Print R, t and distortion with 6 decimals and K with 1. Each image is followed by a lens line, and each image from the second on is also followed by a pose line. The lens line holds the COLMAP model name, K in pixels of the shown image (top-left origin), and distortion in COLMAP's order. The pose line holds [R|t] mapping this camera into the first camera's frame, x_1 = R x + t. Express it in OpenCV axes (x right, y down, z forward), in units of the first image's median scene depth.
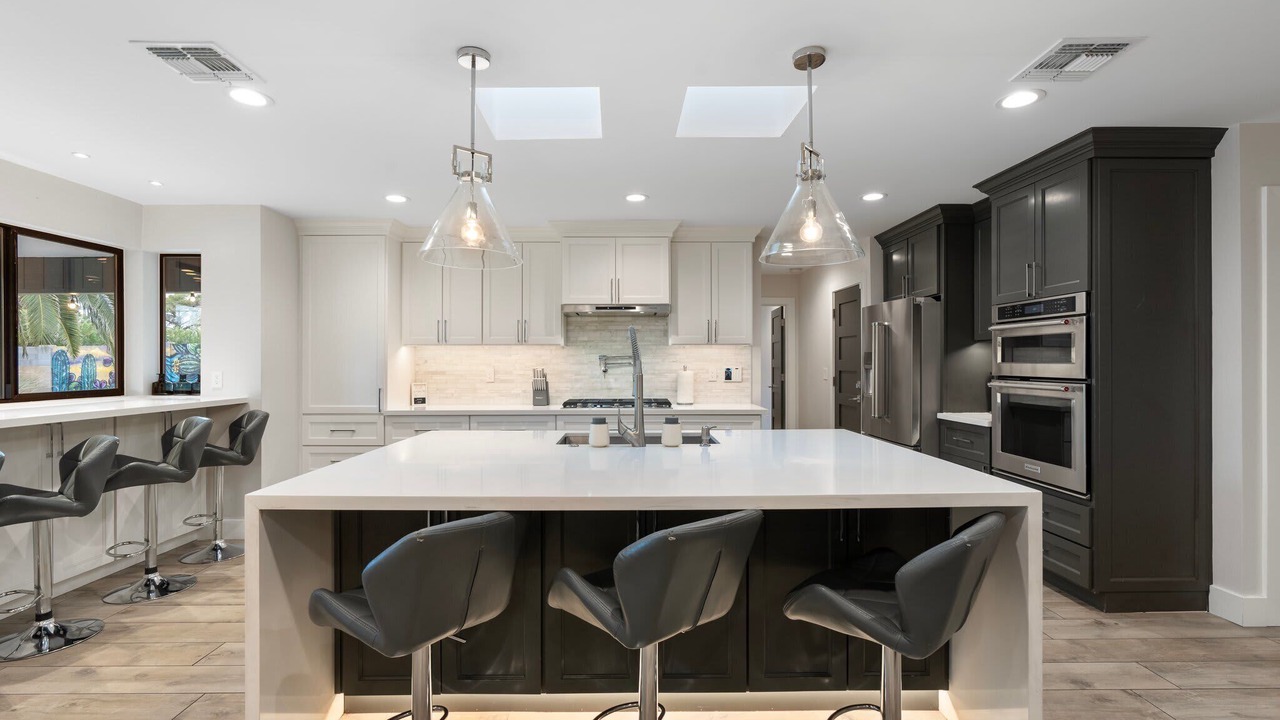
lens RADIAL K [[578.5, 0, 635.5], [0, 578.5, 361.1], [0, 0, 1]] dist [0.000998, 0.001076]
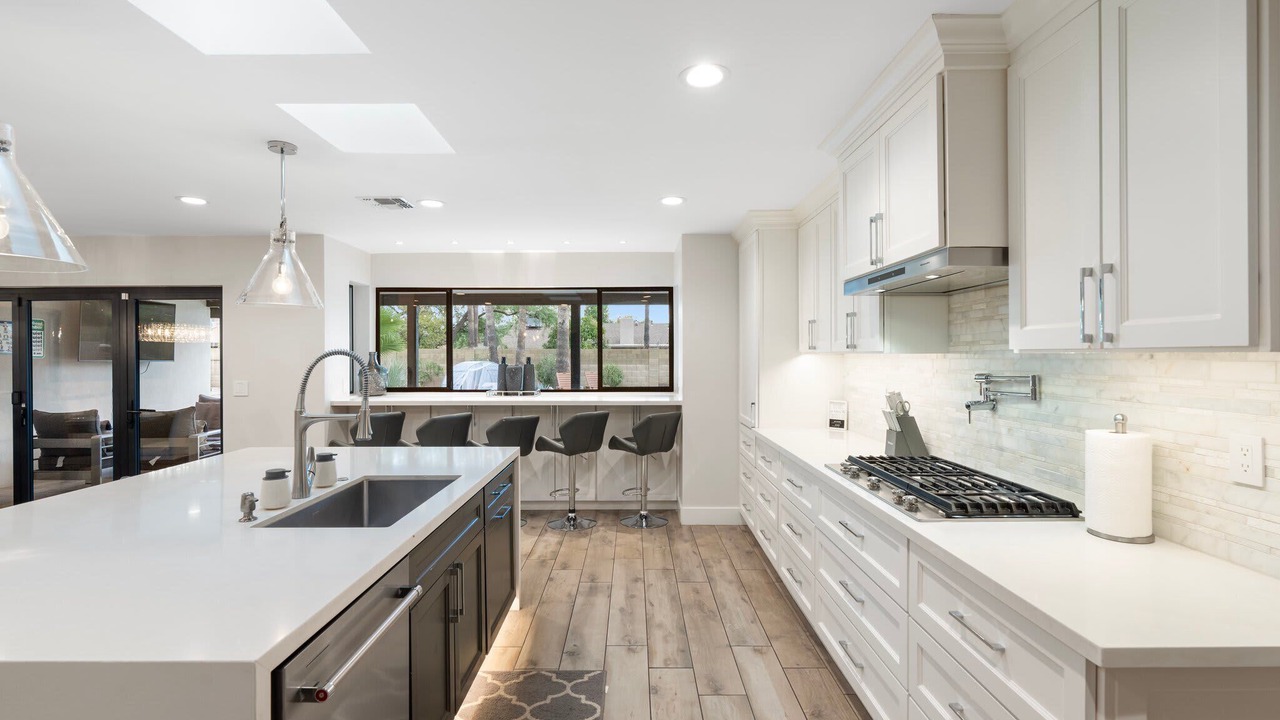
lens RADIAL K [[578.5, 0, 637.8], [0, 578.5, 355.5], [0, 0, 1]] dist [0.000998, 0.001076]
pose [[-0.002177, 0.003668, -0.999991, 0.402231], [0.004188, 0.999985, 0.003659, -0.026747], [0.999989, -0.004180, -0.002193, 0.726480]]
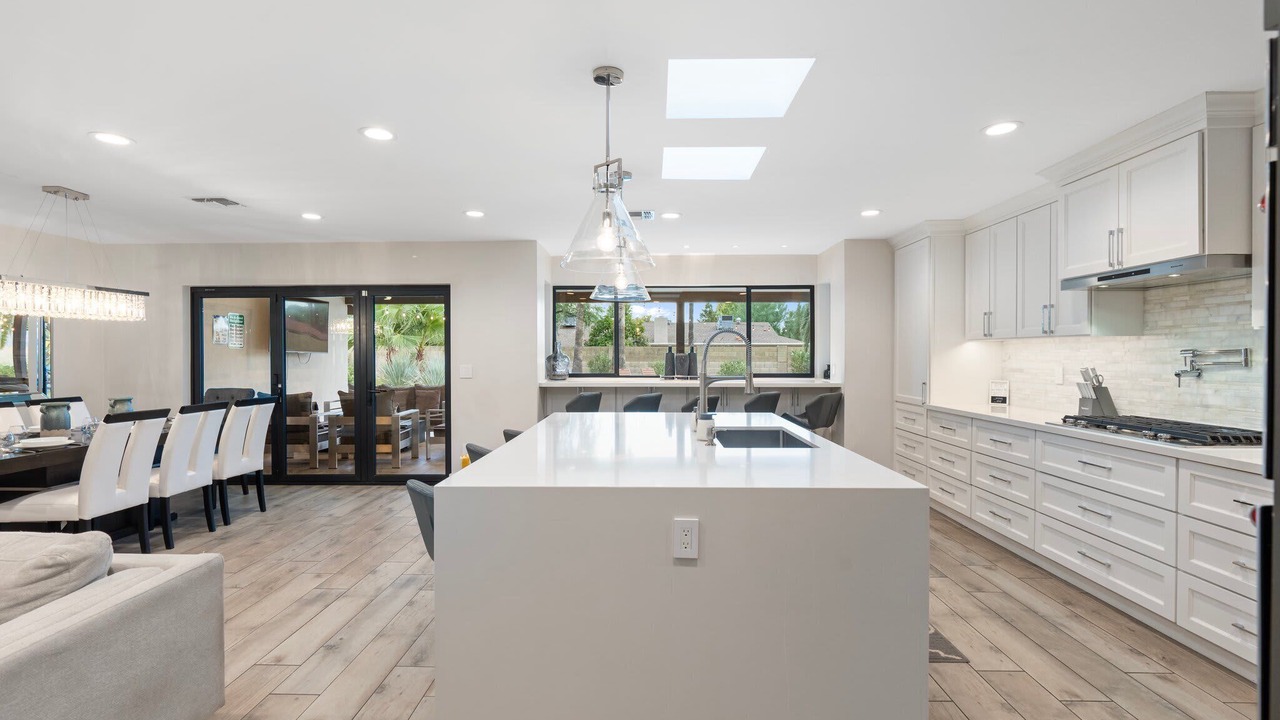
lens RADIAL K [[578.5, 0, 639.9], [0, 578.5, 359.7], [0, 0, 1]] dist [0.000998, 0.001076]
pose [[-0.021130, 0.011235, -0.999714, 0.556225], [0.002738, 0.999934, 0.011179, -0.007279], [0.999773, -0.002501, -0.021159, 0.442455]]
